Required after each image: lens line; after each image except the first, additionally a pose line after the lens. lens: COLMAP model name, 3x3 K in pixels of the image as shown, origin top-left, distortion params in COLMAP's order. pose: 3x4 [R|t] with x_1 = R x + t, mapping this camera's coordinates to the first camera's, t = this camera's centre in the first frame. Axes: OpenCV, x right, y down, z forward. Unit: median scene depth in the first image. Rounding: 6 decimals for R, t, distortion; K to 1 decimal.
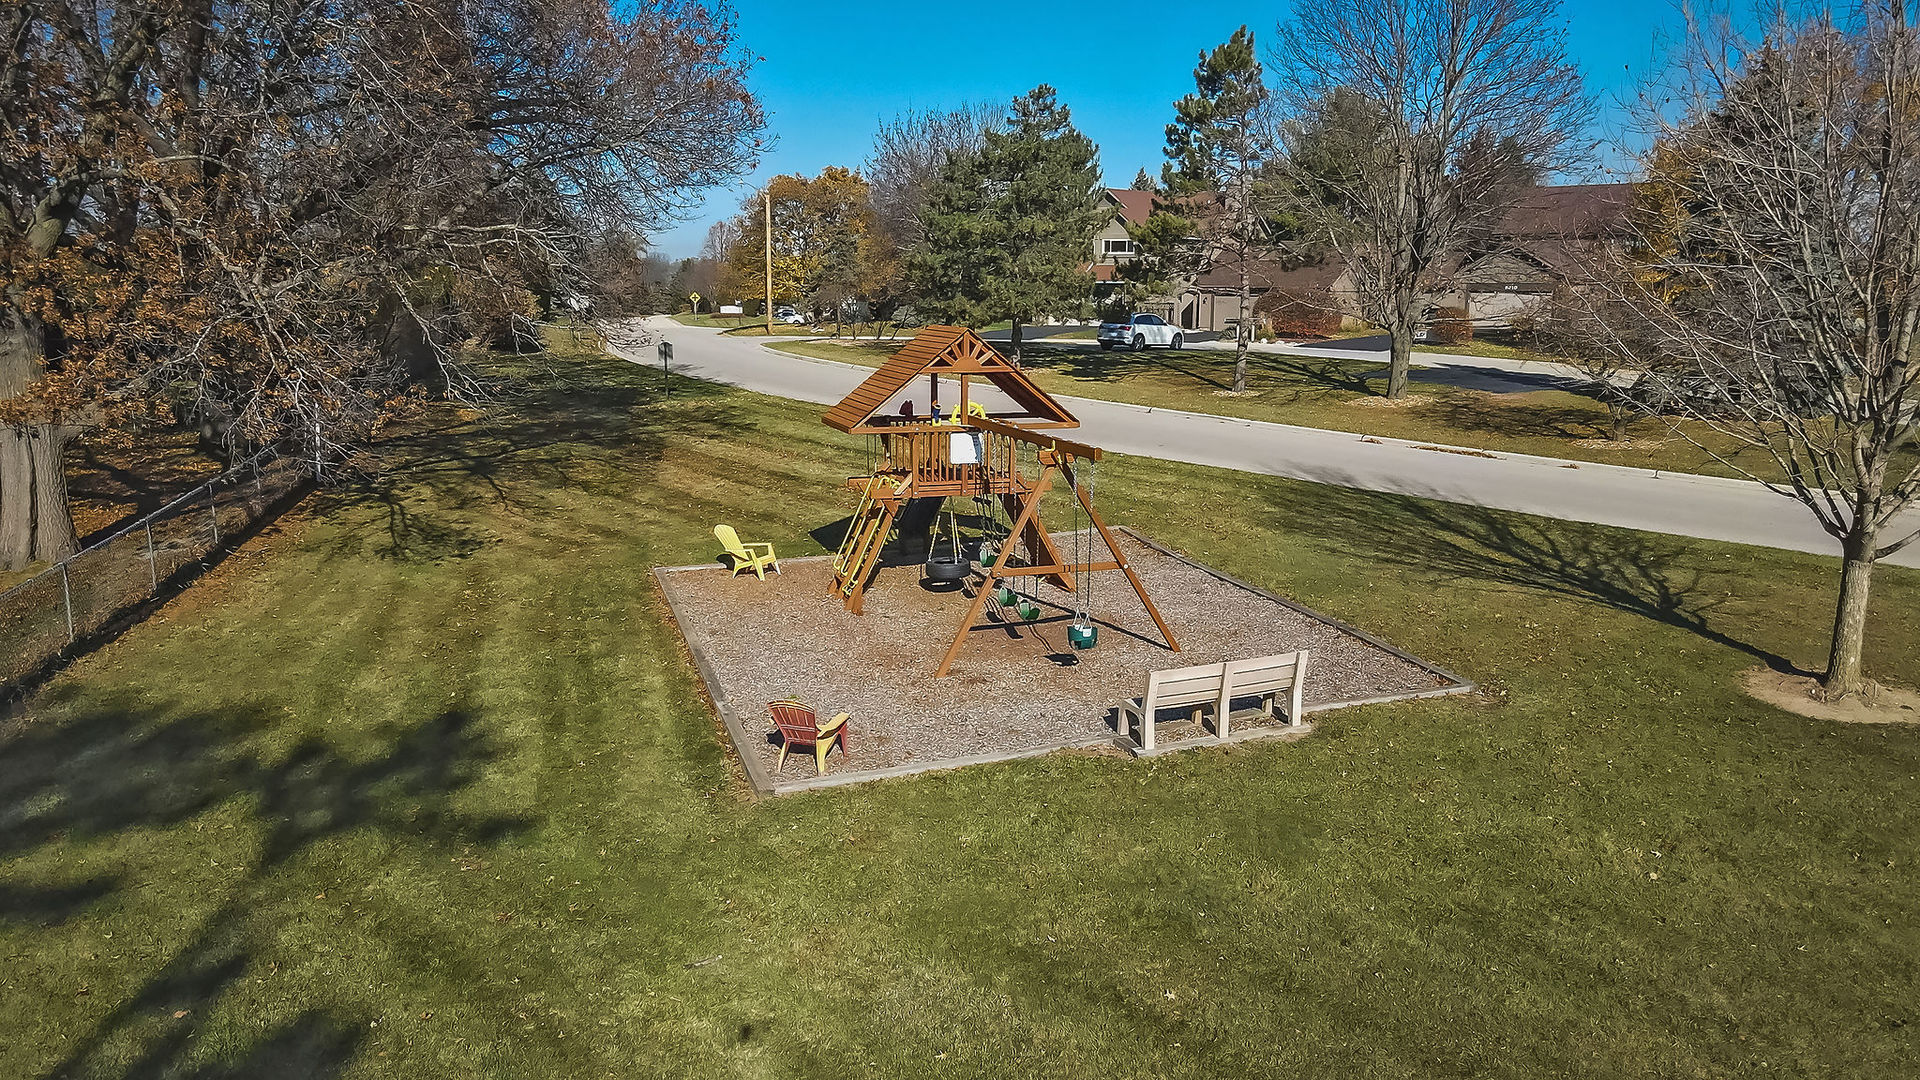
lens RADIAL K [[1529.9, 0, 965.8], [0, 1529.9, 546.9], [0, 0, 1]] dist [0.009340, 0.013559]
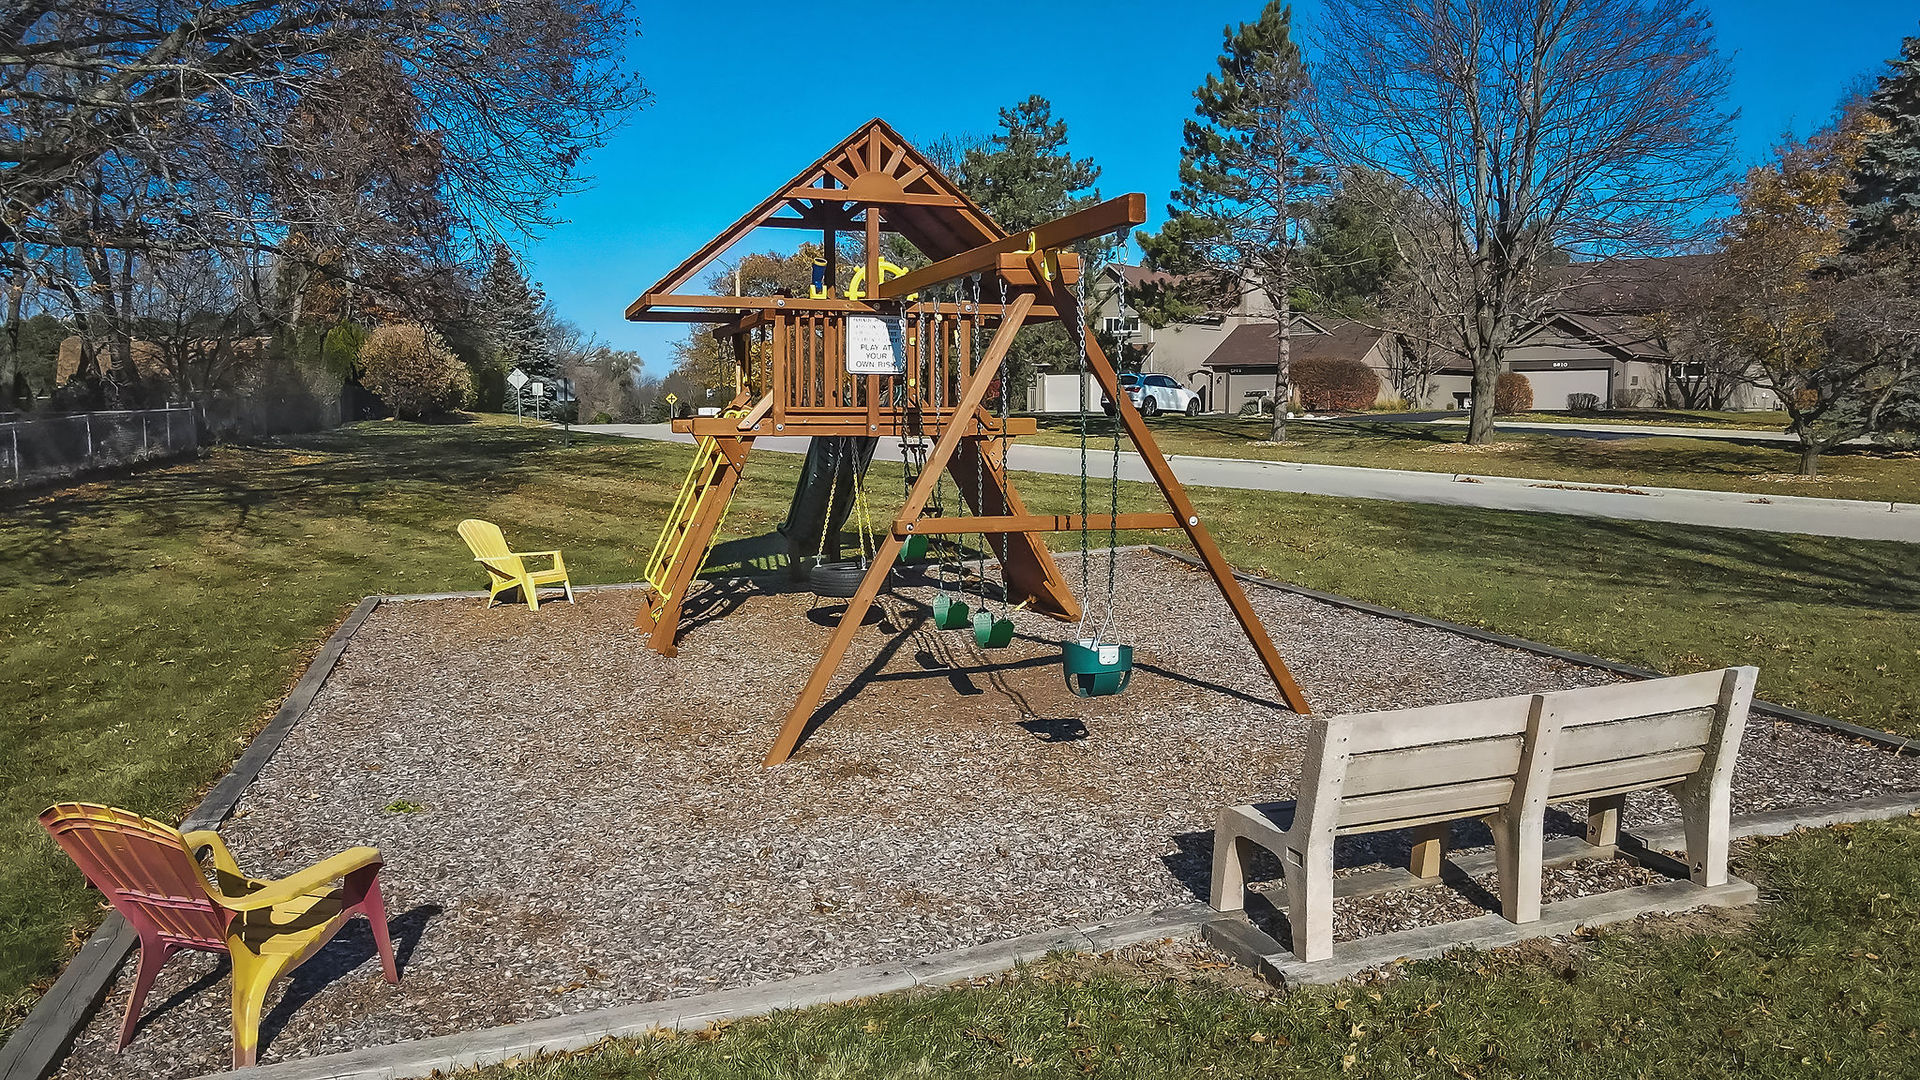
lens RADIAL K [[1529.9, 0, 947.8], [0, 1529.9, 529.9], [0, 0, 1]] dist [0.009340, 0.013559]
pose [[0.999925, -0.001601, -0.012156, 0.032986], [0.000445, 0.995522, -0.094532, 0.052341], [0.012253, 0.094519, 0.995448, 0.485924]]
